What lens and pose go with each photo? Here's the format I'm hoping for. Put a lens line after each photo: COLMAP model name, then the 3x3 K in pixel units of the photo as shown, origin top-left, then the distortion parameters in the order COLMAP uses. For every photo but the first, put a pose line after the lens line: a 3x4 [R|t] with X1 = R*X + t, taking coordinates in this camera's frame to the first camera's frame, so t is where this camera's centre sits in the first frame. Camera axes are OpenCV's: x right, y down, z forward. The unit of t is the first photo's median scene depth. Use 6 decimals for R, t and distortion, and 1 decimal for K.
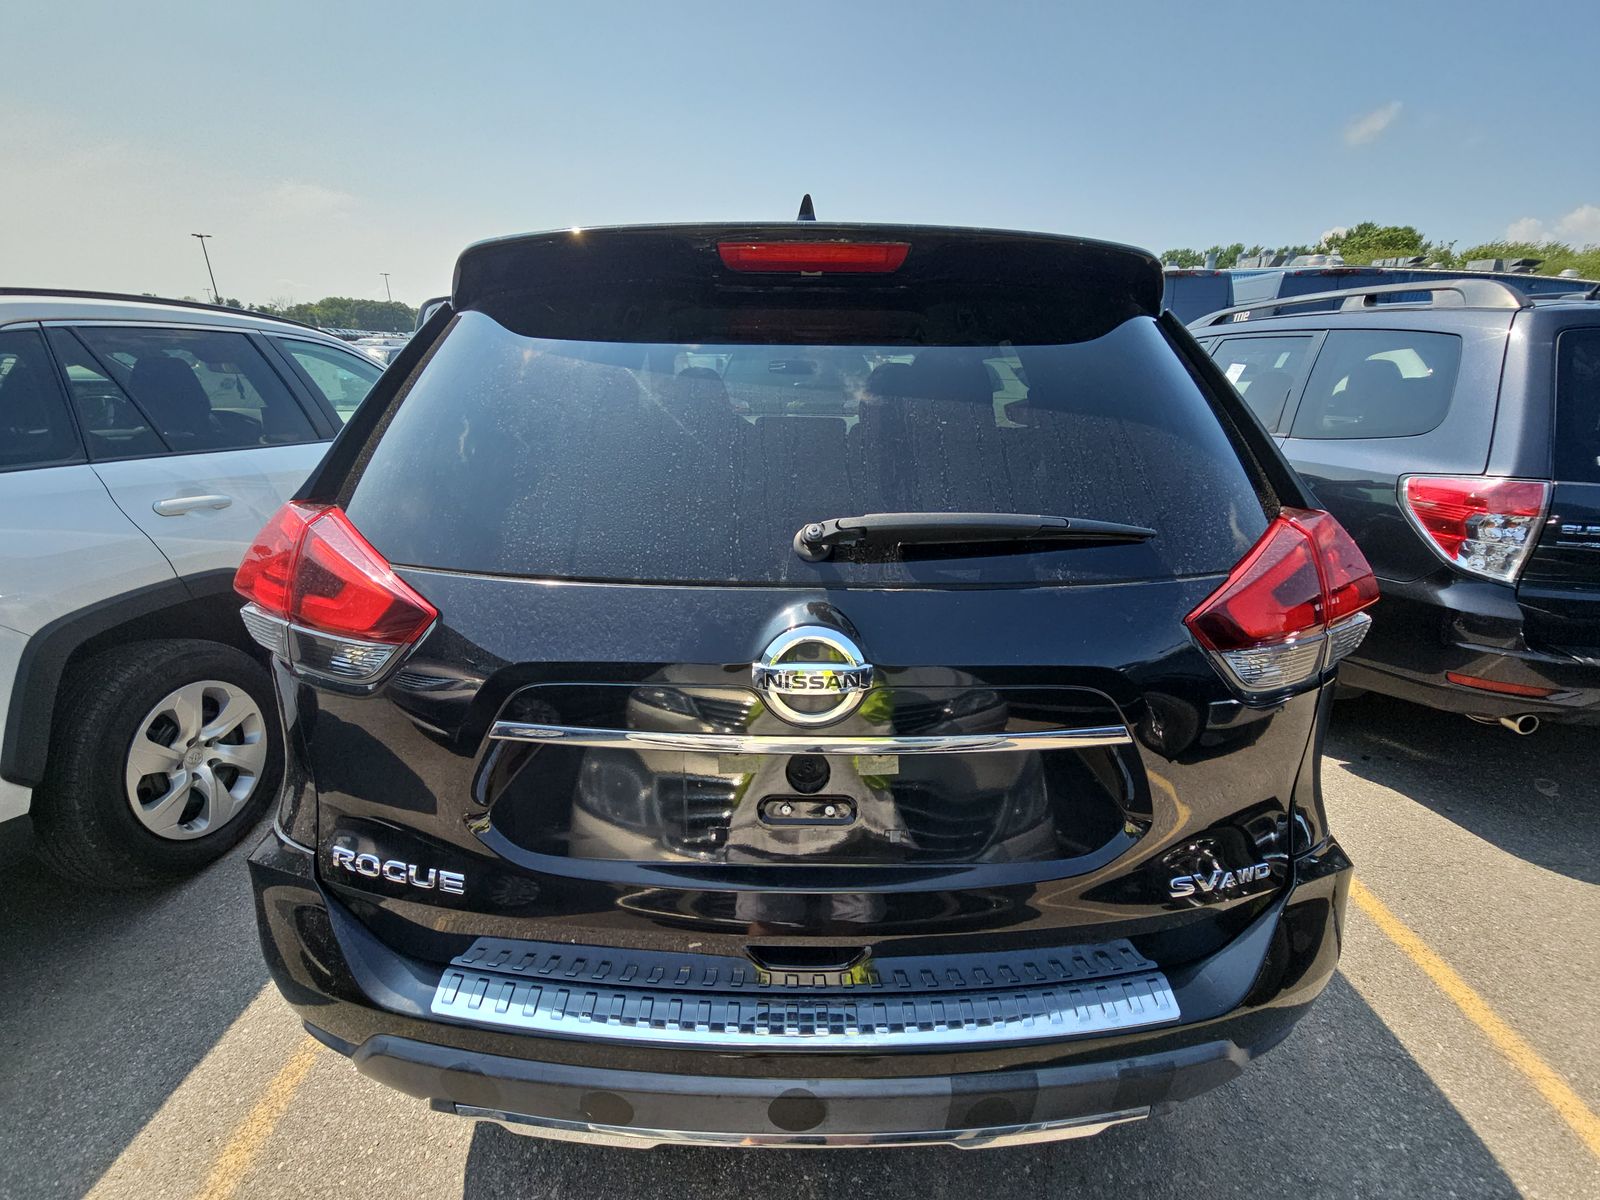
lens RADIAL K [[646.0, 0, 789.4], [0, 646.0, 591.6], [0, 0, 1]] dist [0.001765, -0.011831]
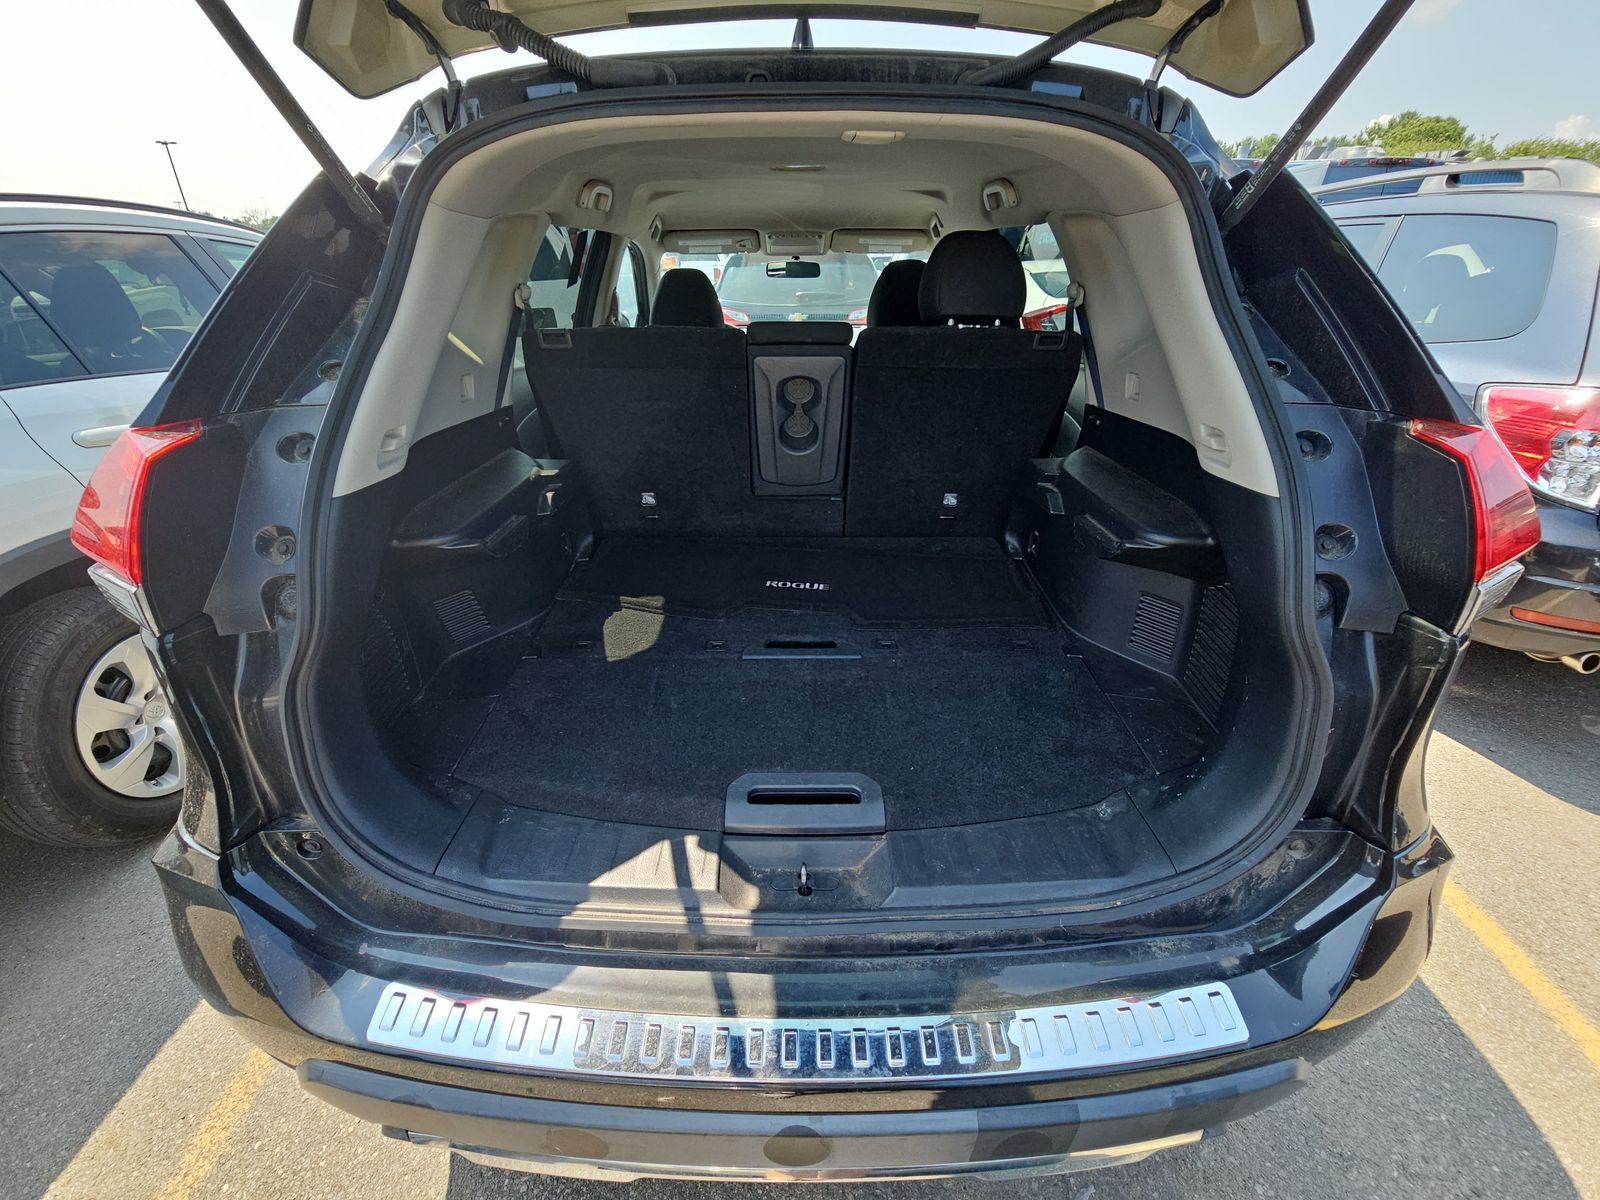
lens RADIAL K [[646.0, 0, 789.4], [0, 646.0, 591.6], [0, 0, 1]] dist [0.001765, -0.011831]
pose [[0.999918, -0.010087, -0.007864, 0.009553], [0.010938, 0.993084, 0.116898, -0.018686], [0.006630, -0.116974, 0.993113, 0.142412]]
